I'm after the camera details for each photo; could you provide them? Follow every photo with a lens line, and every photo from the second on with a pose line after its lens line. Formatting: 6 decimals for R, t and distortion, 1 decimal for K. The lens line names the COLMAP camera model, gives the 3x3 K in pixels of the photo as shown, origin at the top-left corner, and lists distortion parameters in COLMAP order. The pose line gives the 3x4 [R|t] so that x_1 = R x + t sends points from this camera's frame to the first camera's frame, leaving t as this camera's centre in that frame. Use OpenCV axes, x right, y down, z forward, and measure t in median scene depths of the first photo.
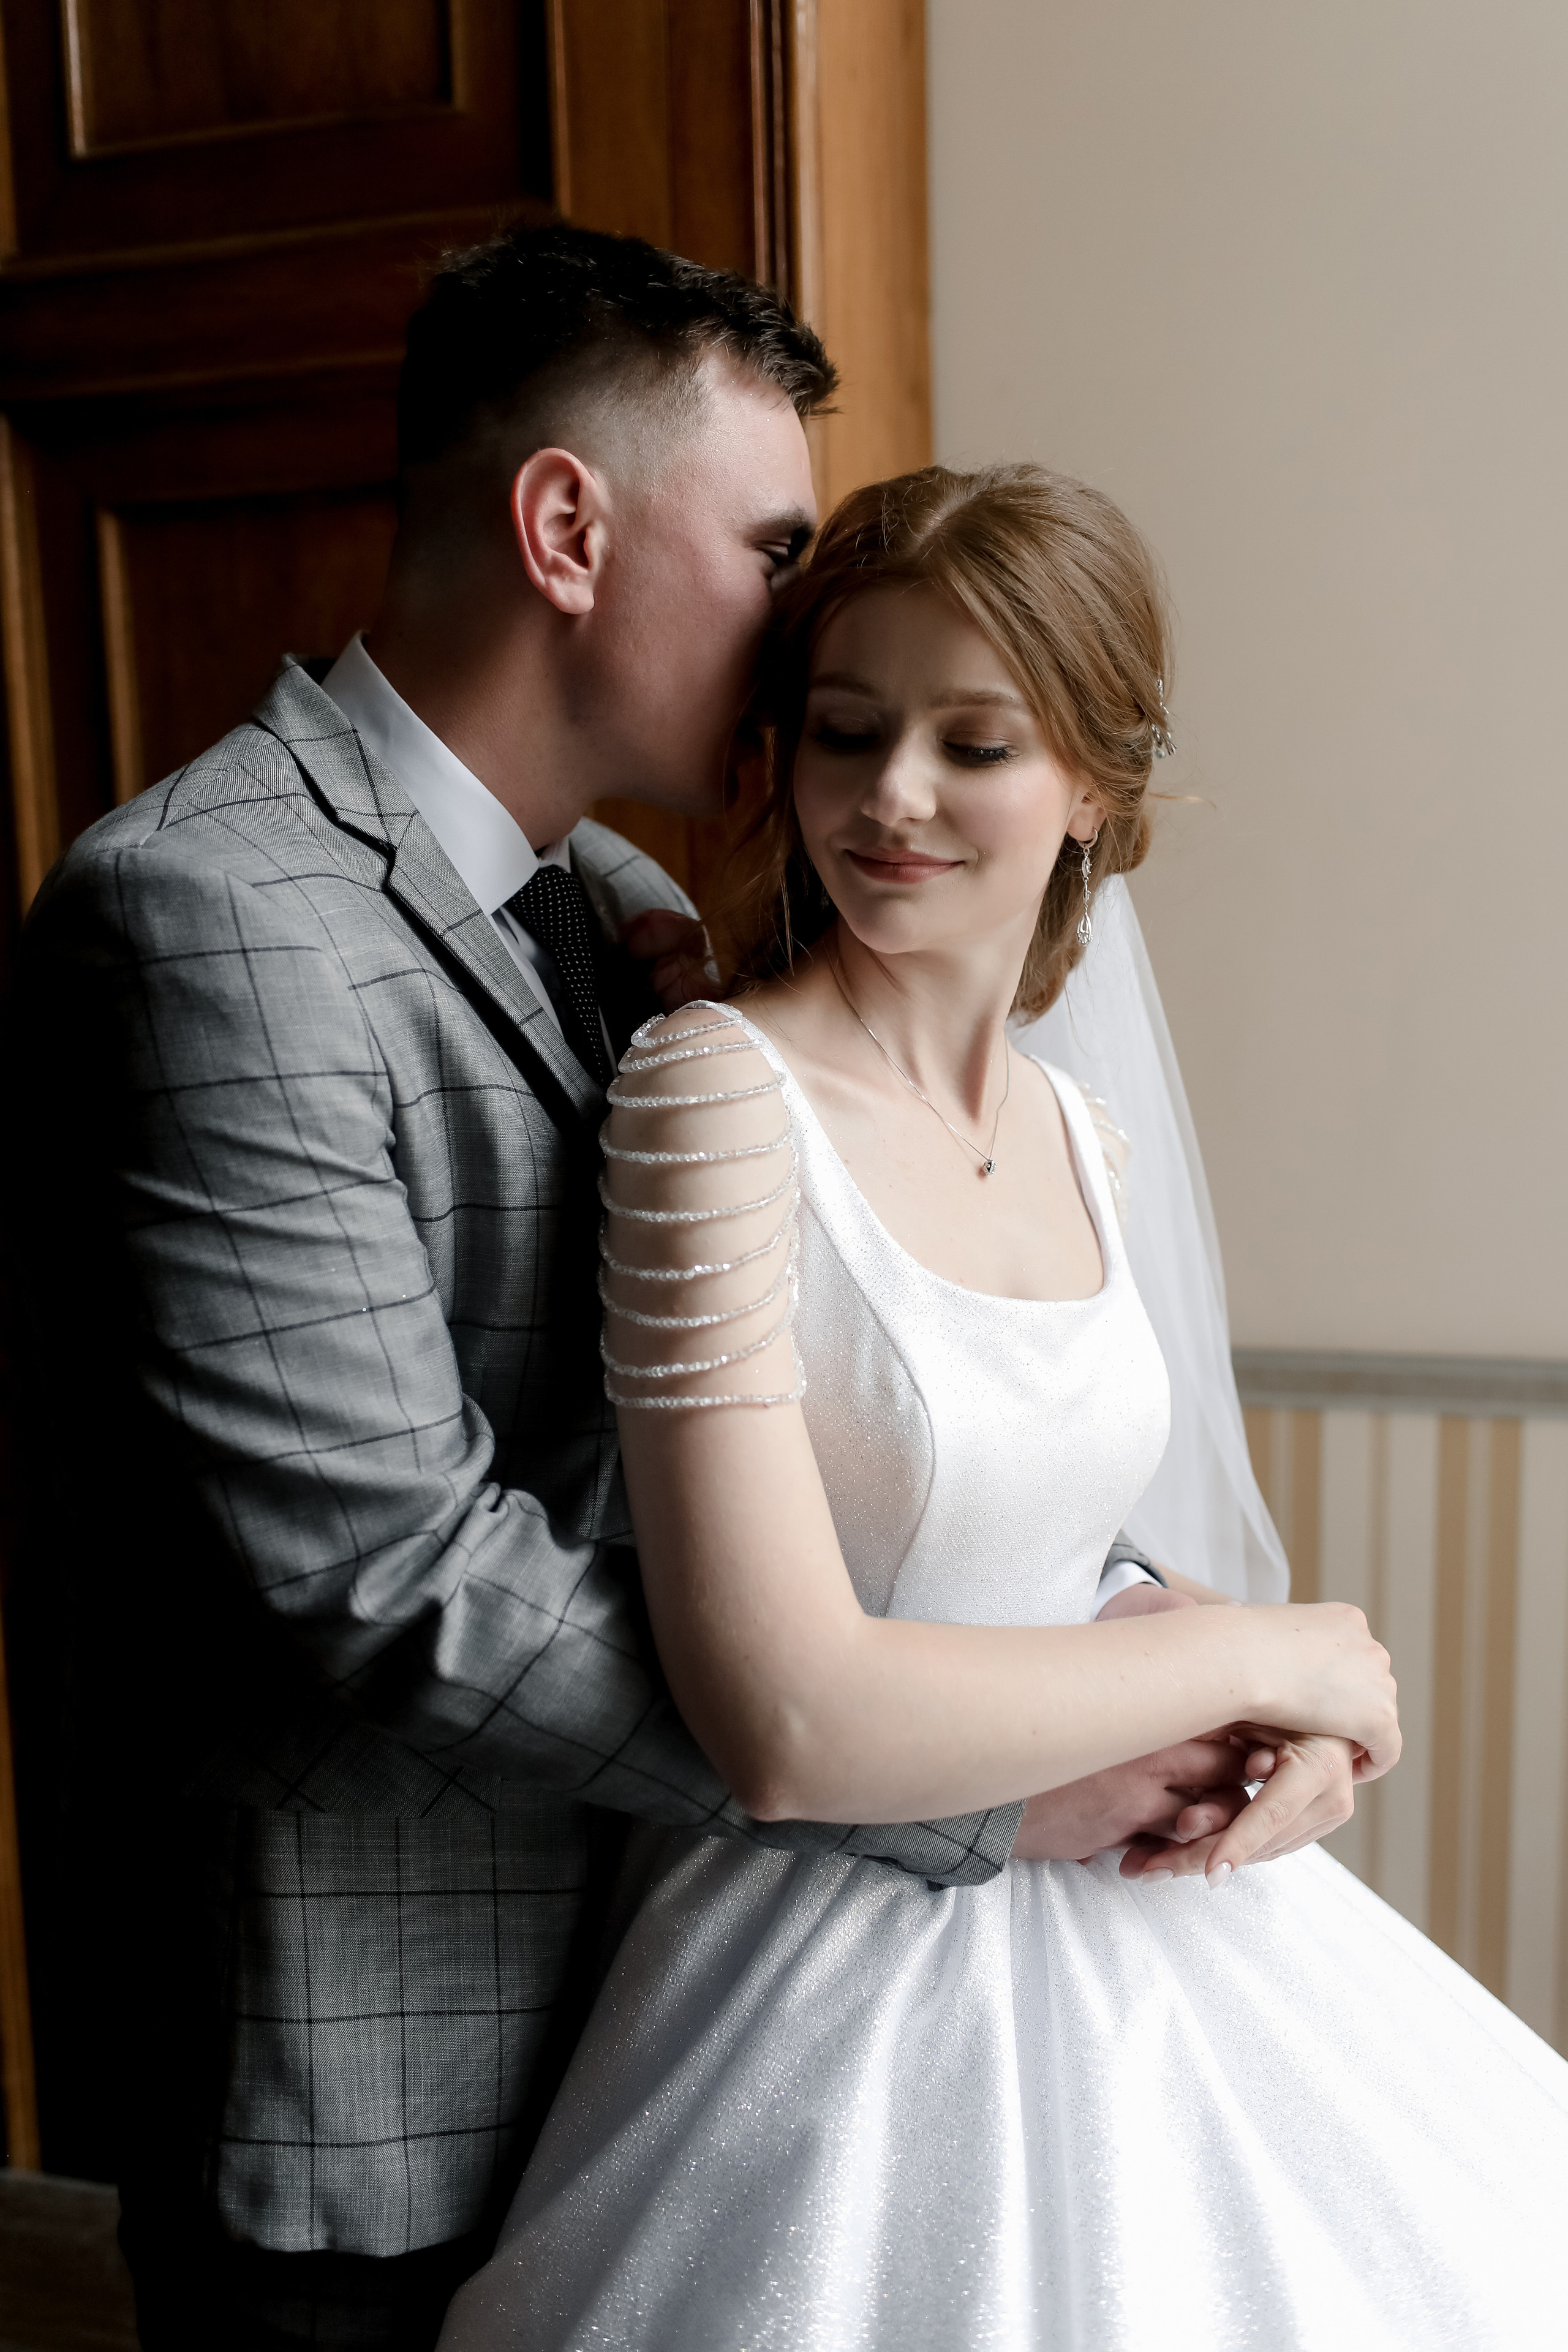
lens RADIAL K [[2352.0, 0, 784.0], [0, 2352.0, 1176.0], [0, 0, 1]] dist [-0.000801, -0.000421]
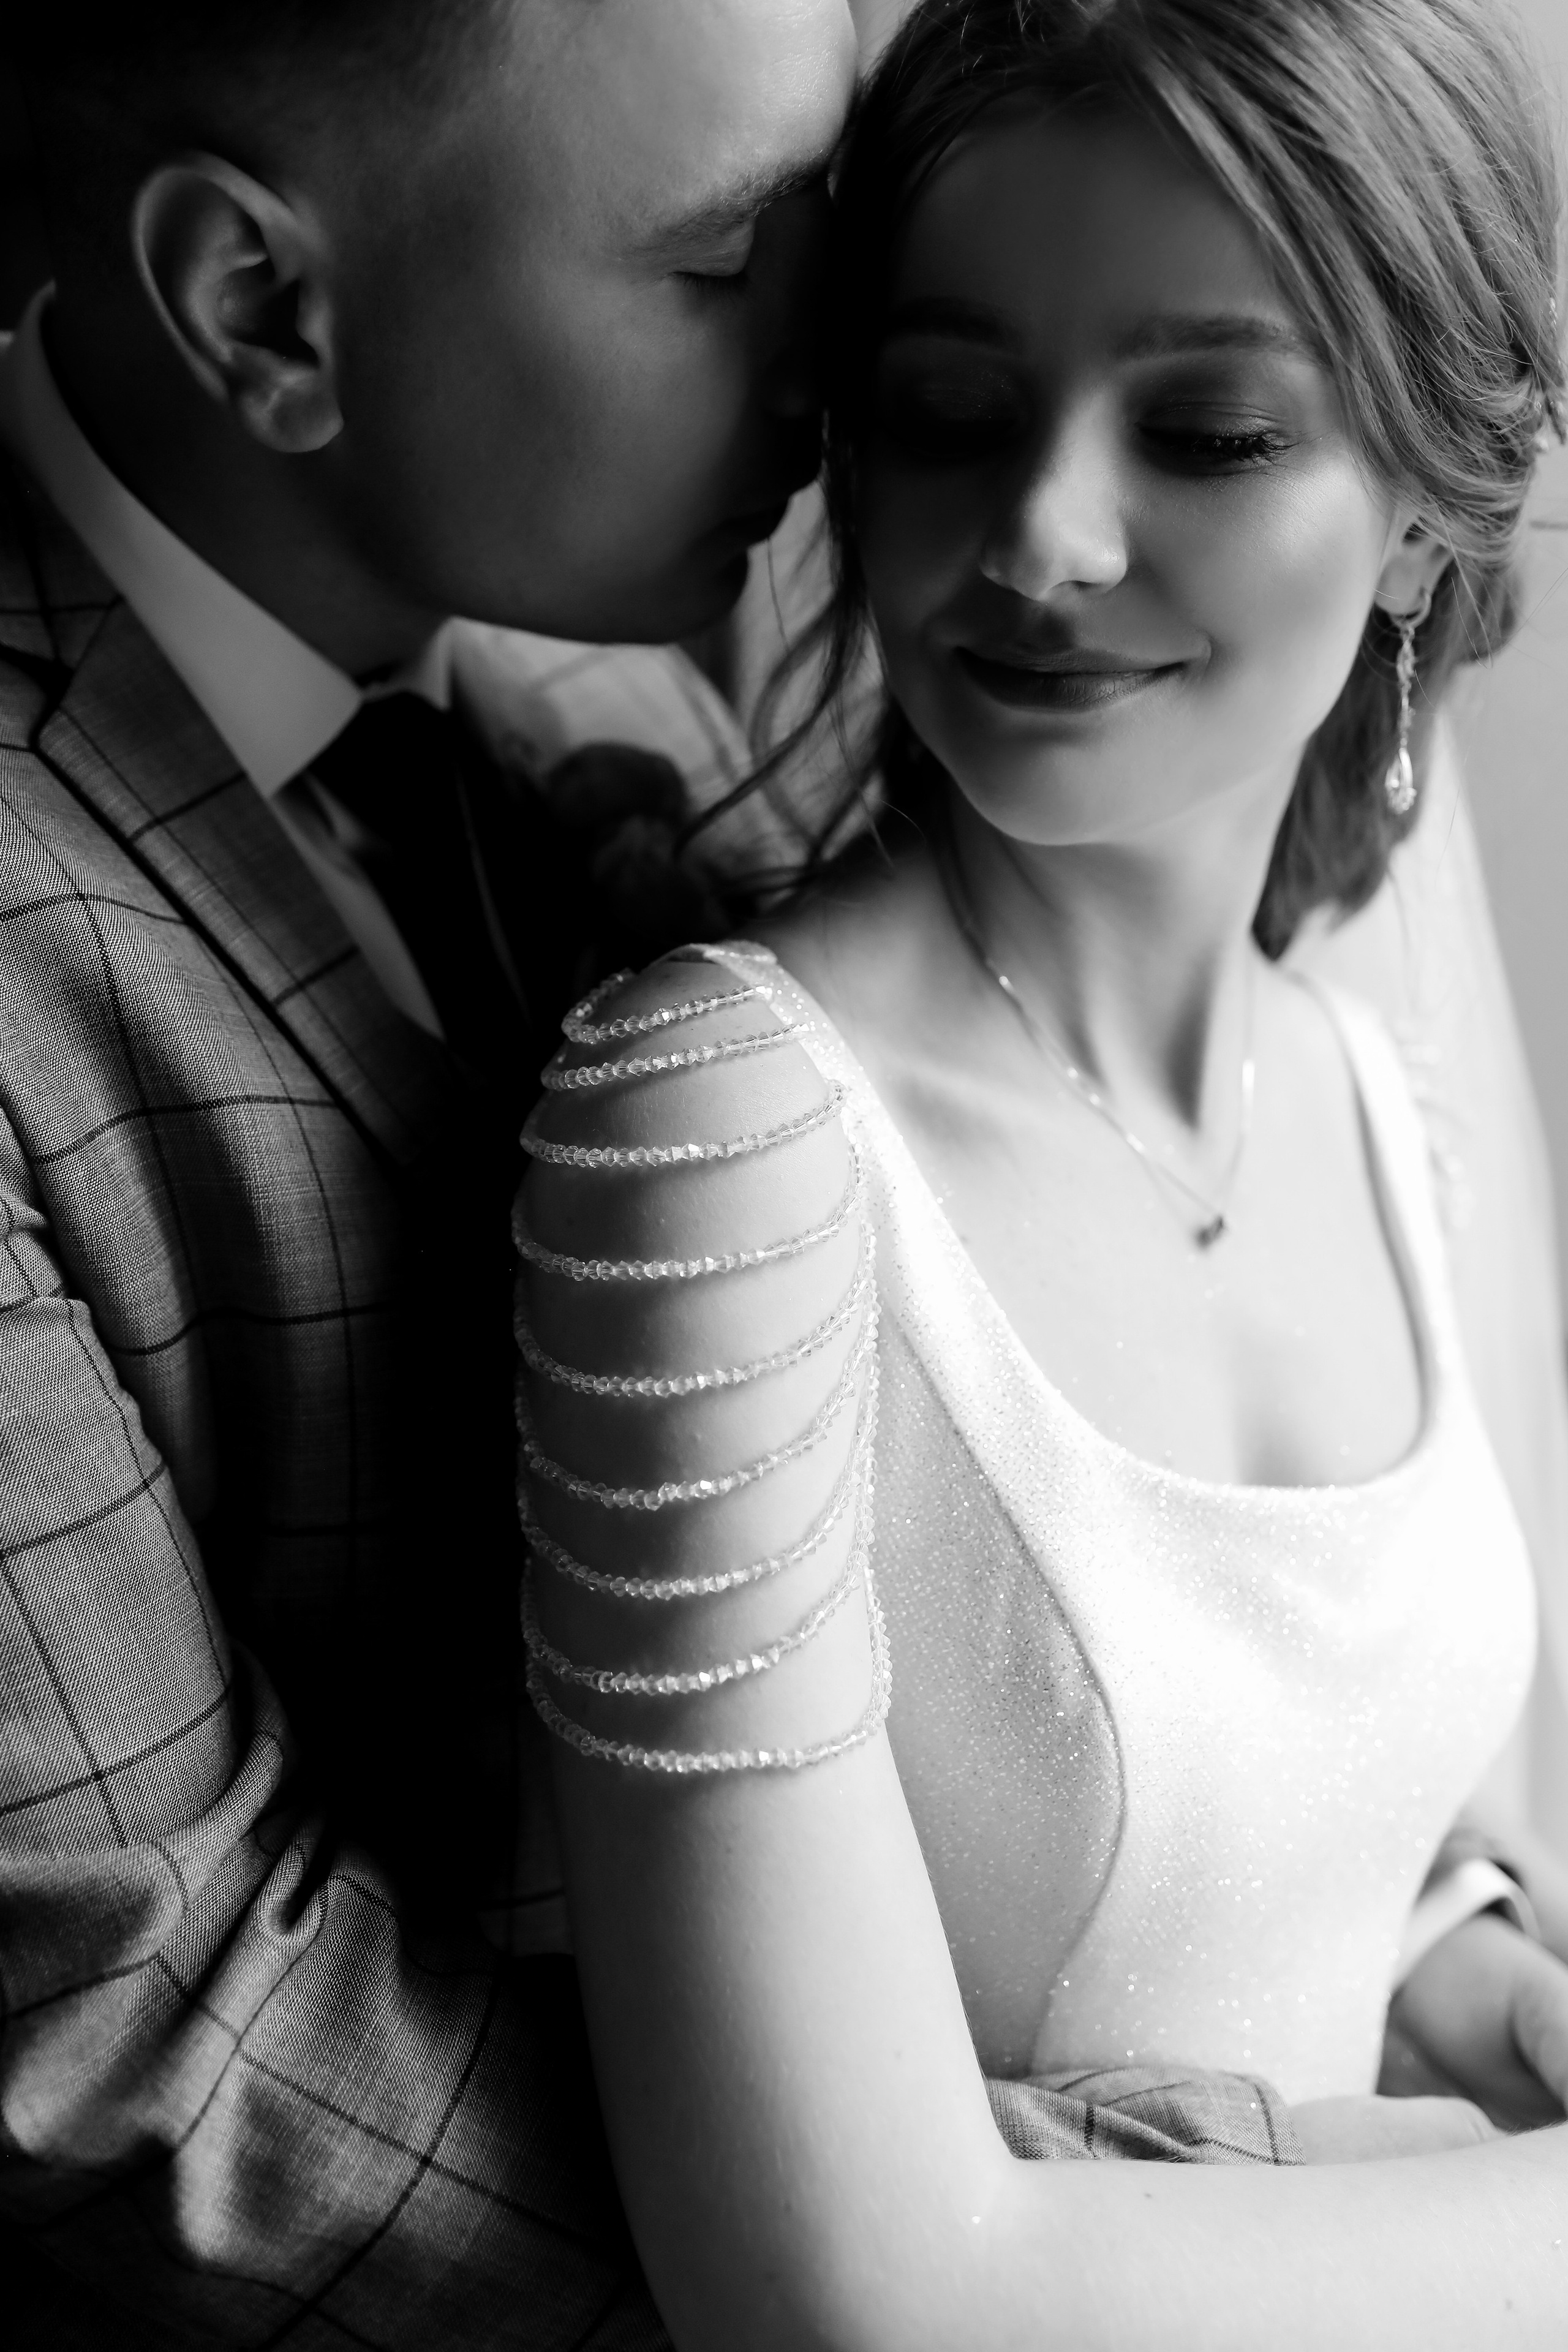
lens RADIAL K [[2331.2, 0, 784.0], [0, 2331.2, 1176.0], [0, 0, 1]] dist [-0.269810, -0.000294]
pose [[0.999837, -0.016226, 0.007973, -0.019888], [0.016815, 0.996624, -0.080365, 0.022785], [-0.006642, 0.080486, 0.996734, 0.509643]]
